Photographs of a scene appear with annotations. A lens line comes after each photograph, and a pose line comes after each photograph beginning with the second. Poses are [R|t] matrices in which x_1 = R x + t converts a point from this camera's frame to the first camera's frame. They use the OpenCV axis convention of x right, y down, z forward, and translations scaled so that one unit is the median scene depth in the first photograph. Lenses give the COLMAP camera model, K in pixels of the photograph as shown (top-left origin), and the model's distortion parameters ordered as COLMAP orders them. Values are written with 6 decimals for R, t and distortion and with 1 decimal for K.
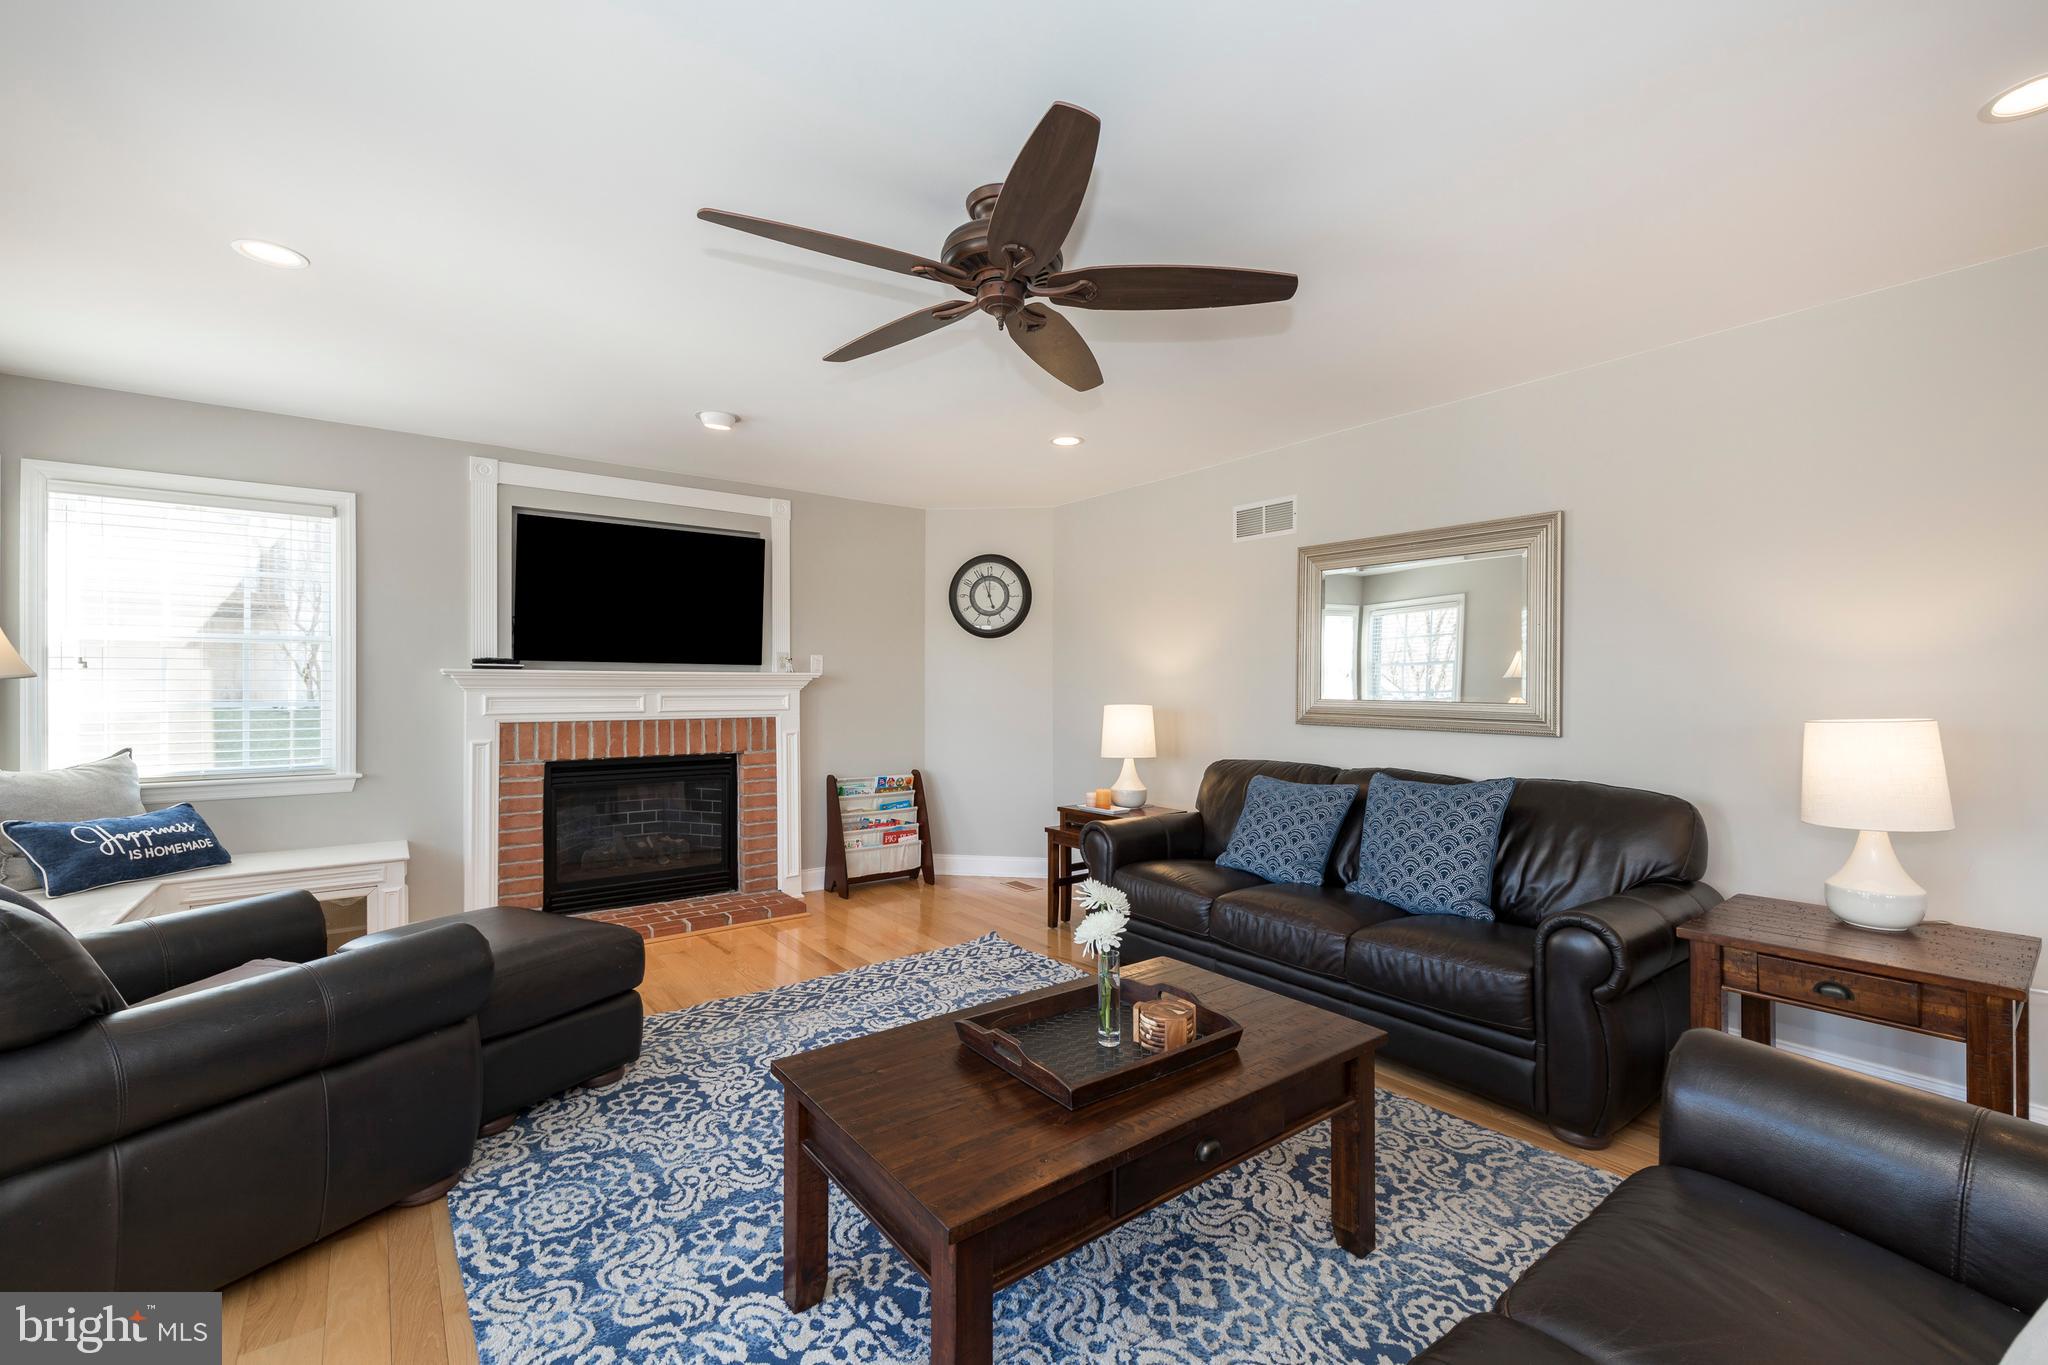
lens RADIAL K [[860.8, 0, 1021.8], [0, 860.8, 690.8], [0, 0, 1]] dist [-0.000705, 0.000009]
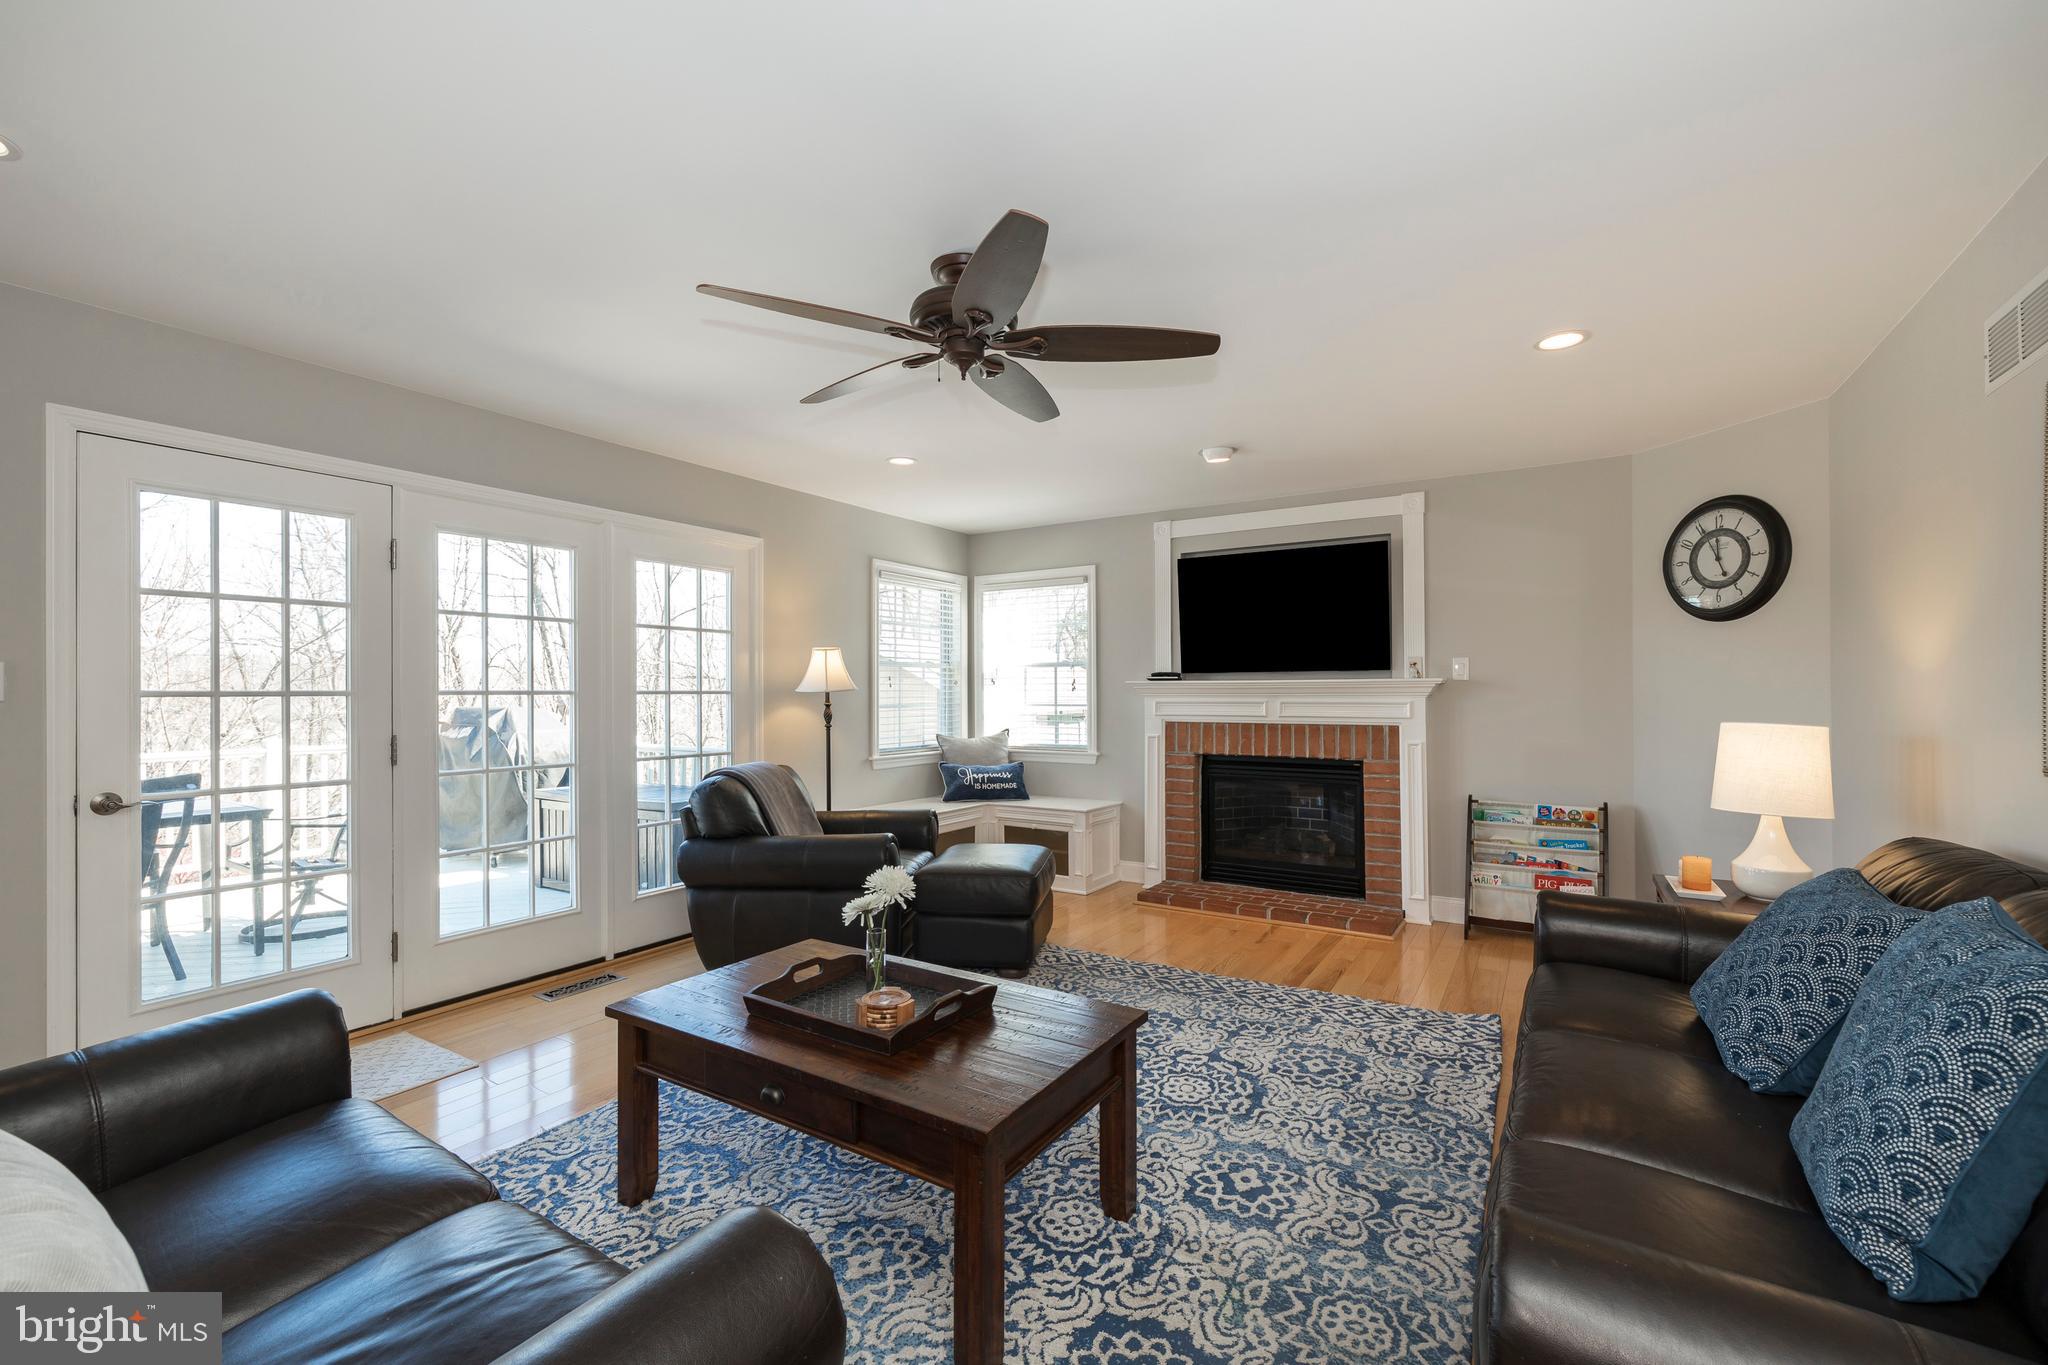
lens RADIAL K [[860.8, 0, 1021.8], [0, 860.8, 690.8], [0, 0, 1]] dist [-0.000705, 0.000009]
pose [[0.346317, -0.002018, -0.938115, 0.520115], [-0.000253, 0.999997, -0.002244, -0.006369], [0.938118, 0.001015, 0.346316, 0.323746]]
